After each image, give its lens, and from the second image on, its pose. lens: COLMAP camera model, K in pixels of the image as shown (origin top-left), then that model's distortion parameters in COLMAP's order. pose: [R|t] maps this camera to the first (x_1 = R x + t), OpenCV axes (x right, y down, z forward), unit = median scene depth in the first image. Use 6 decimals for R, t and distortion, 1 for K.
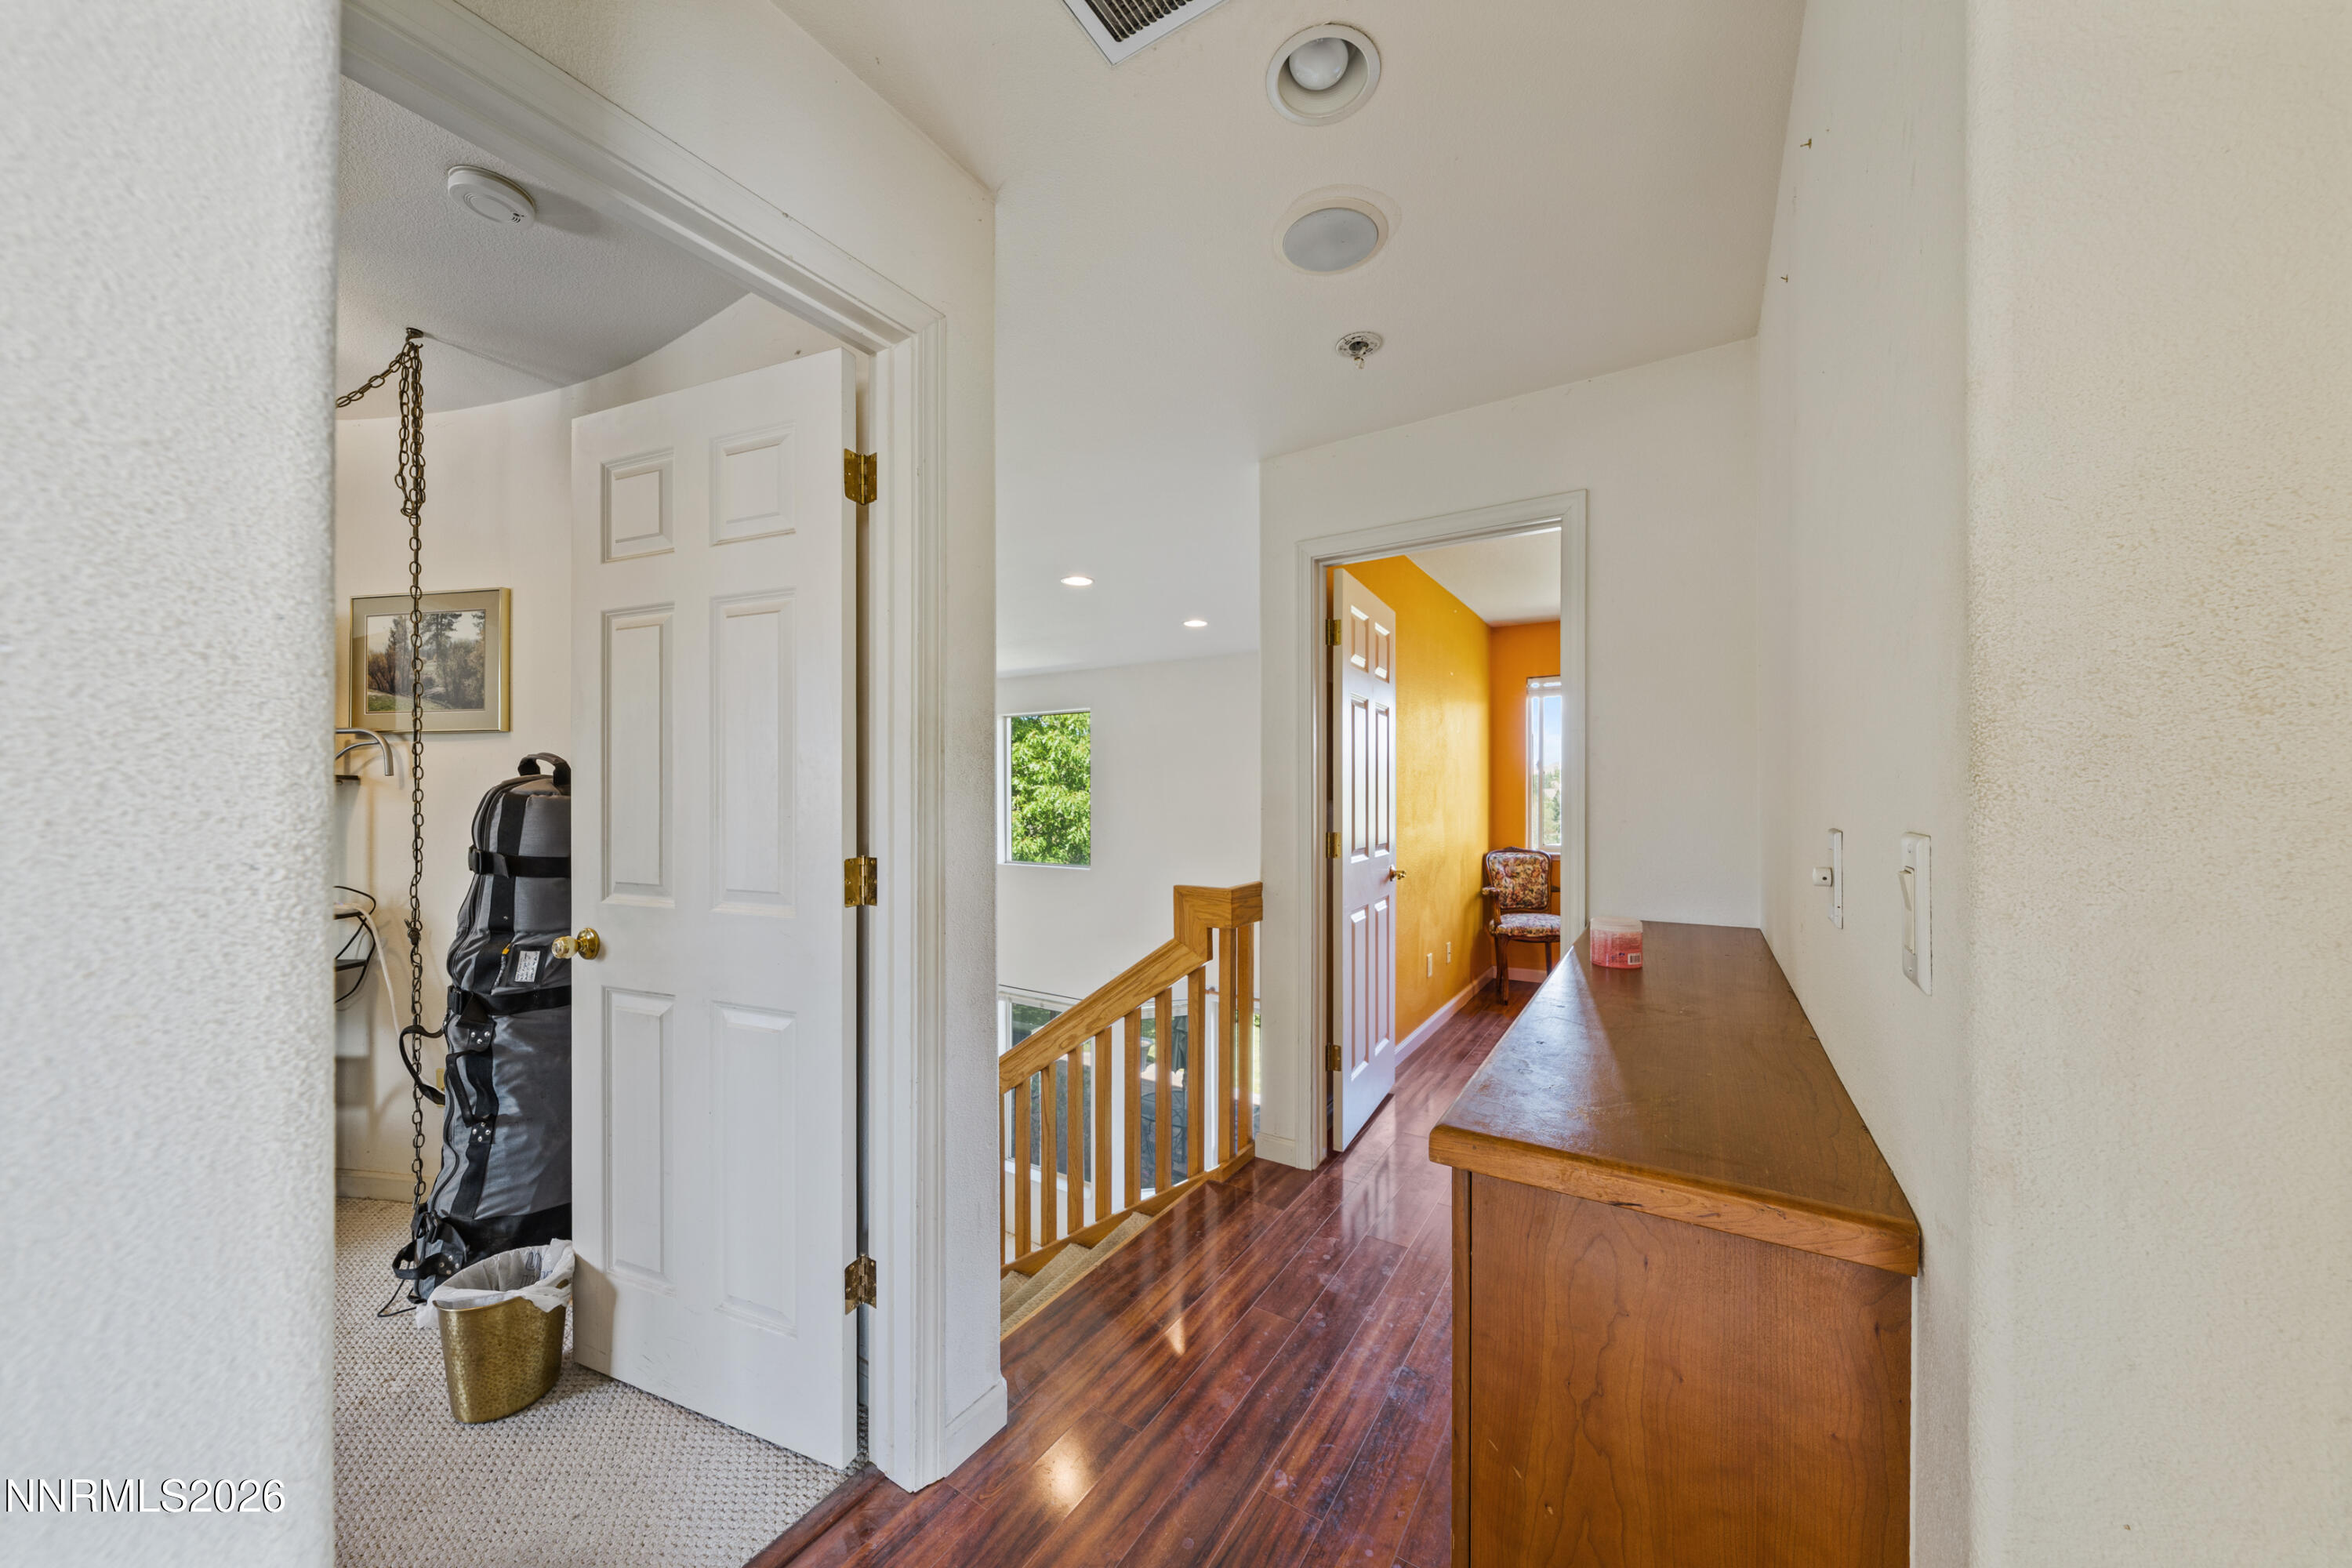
lens RADIAL K [[803.7, 0, 1179.5], [0, 803.7, 786.1], [0, 0, 1]] dist [-0.002883, 0.000278]
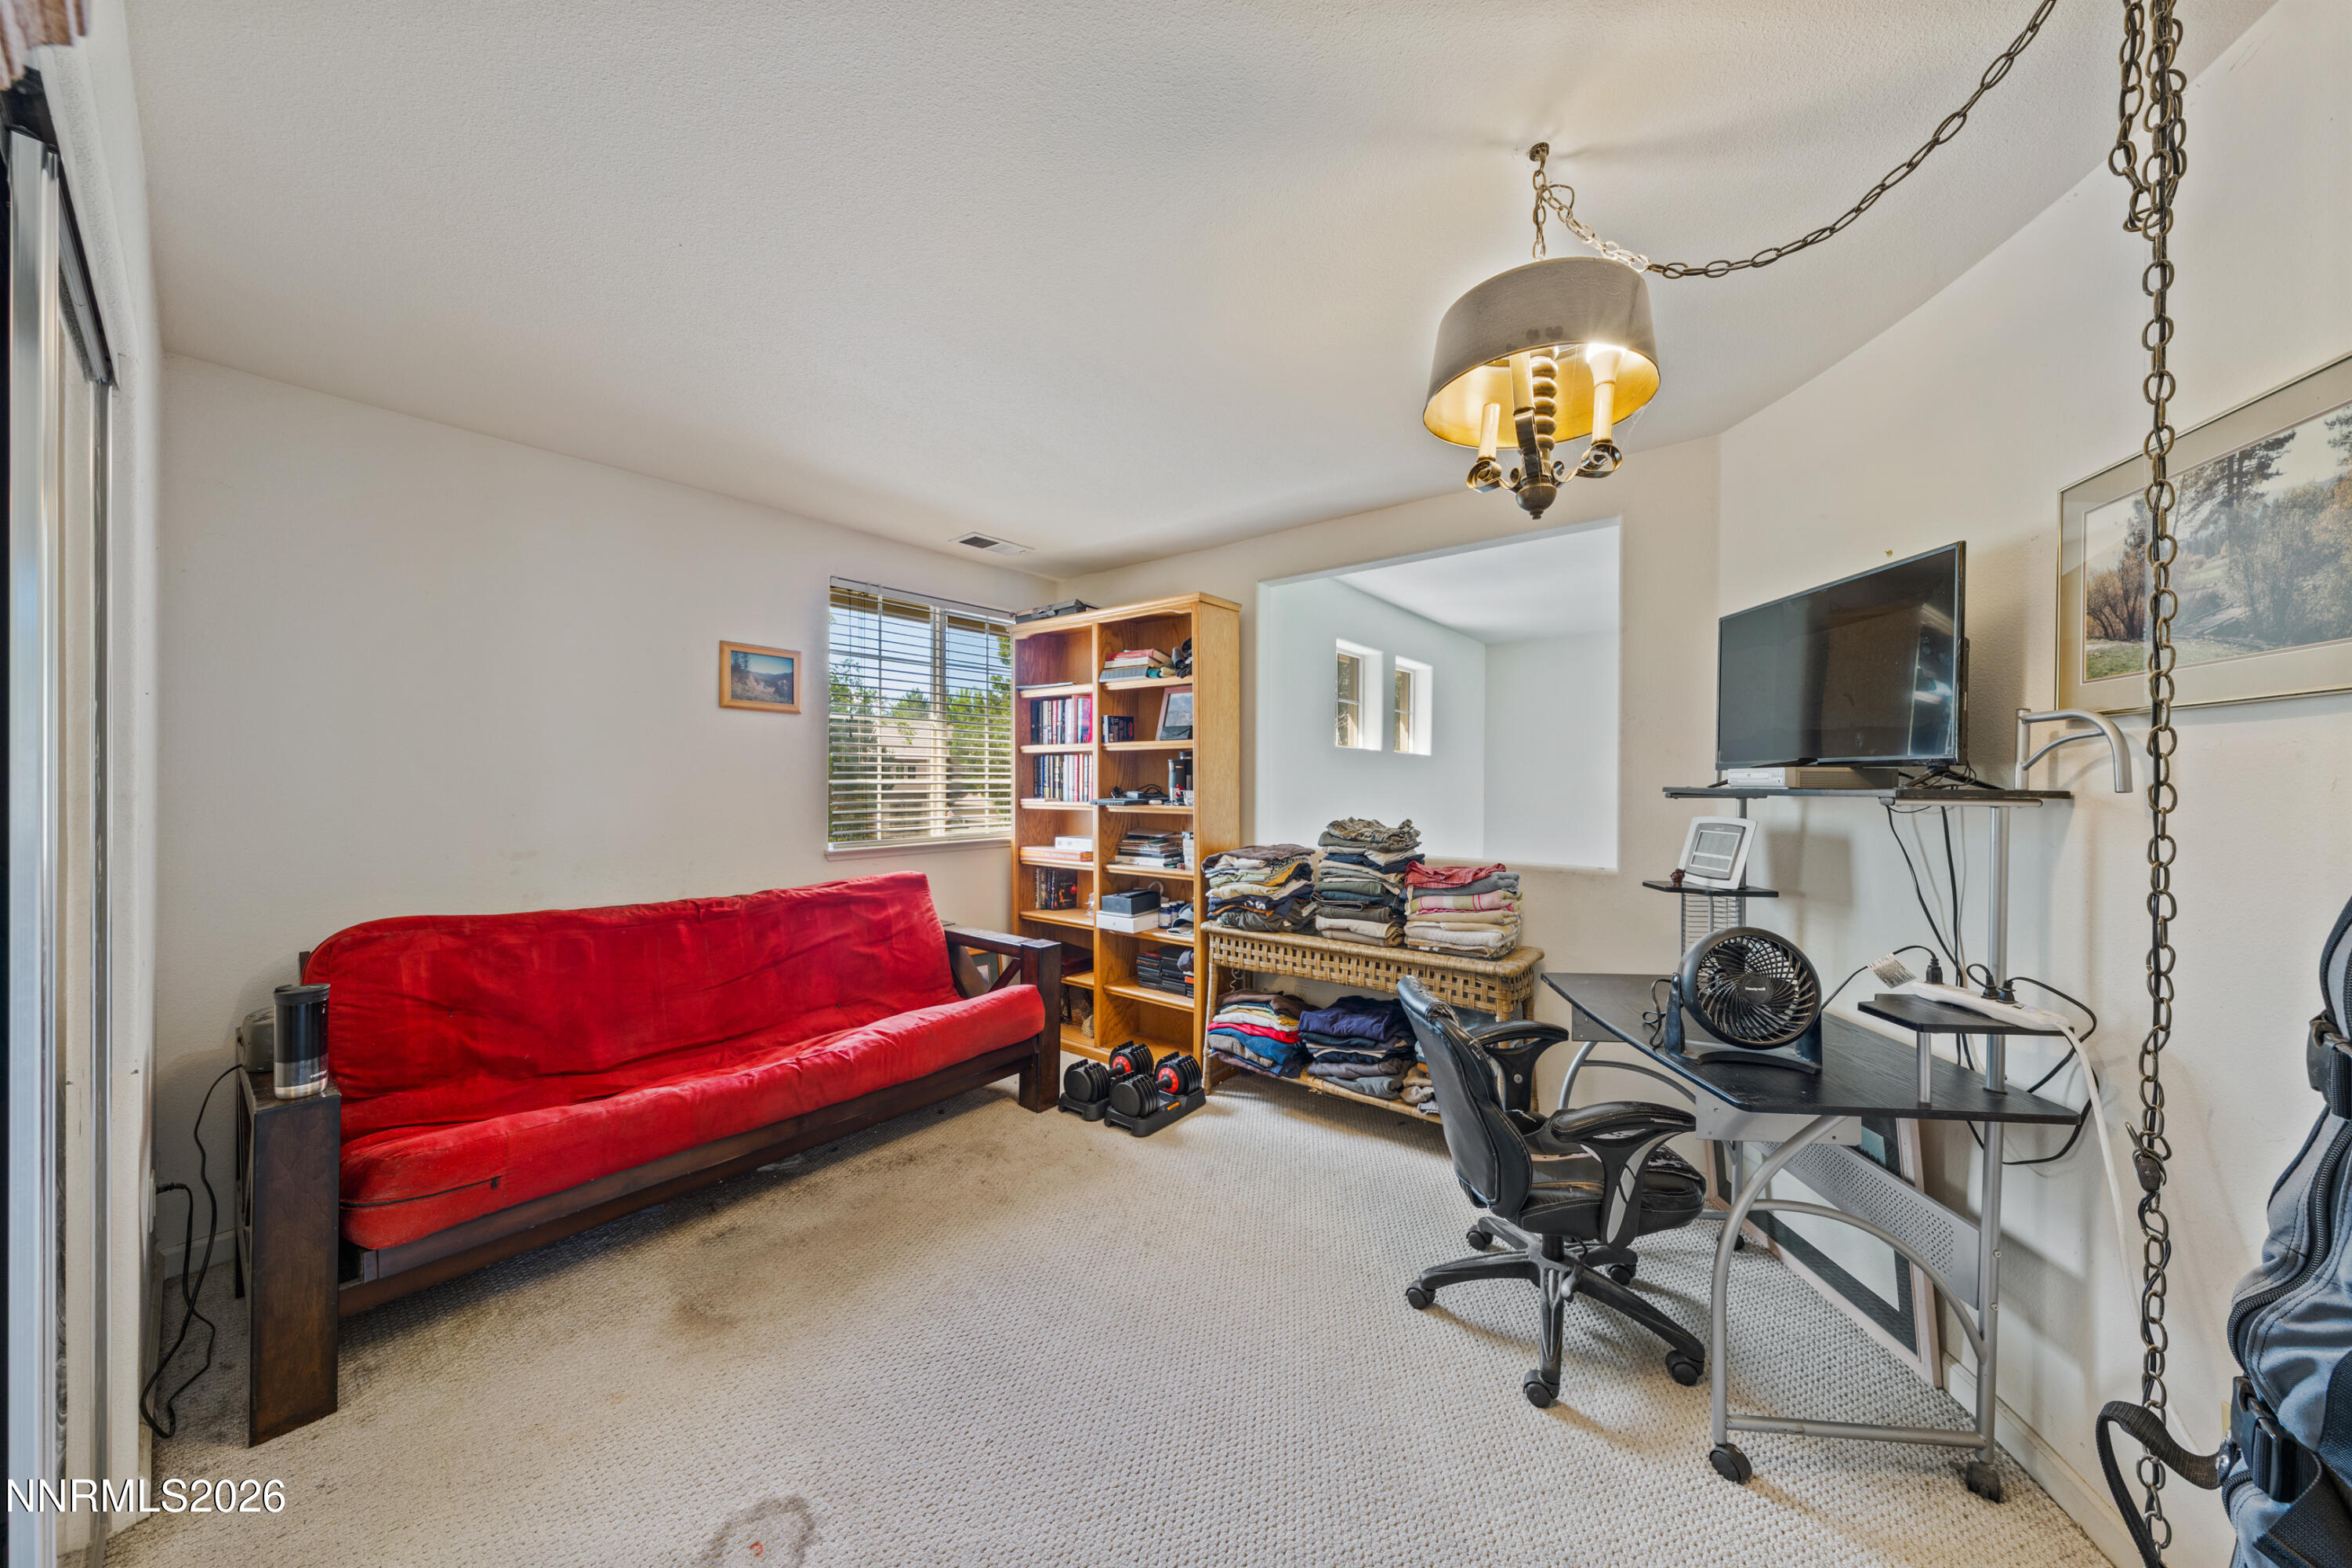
lens RADIAL K [[803.7, 0, 1180.3], [0, 803.7, 781.9], [0, 0, 1]] dist [-0.002883, 0.000278]
pose [[-0.111605, 0.004506, -0.993742, -0.454626], [-0.001287, 0.999988, 0.004679, -0.026747], [0.993752, 0.001801, -0.111598, 0.514516]]
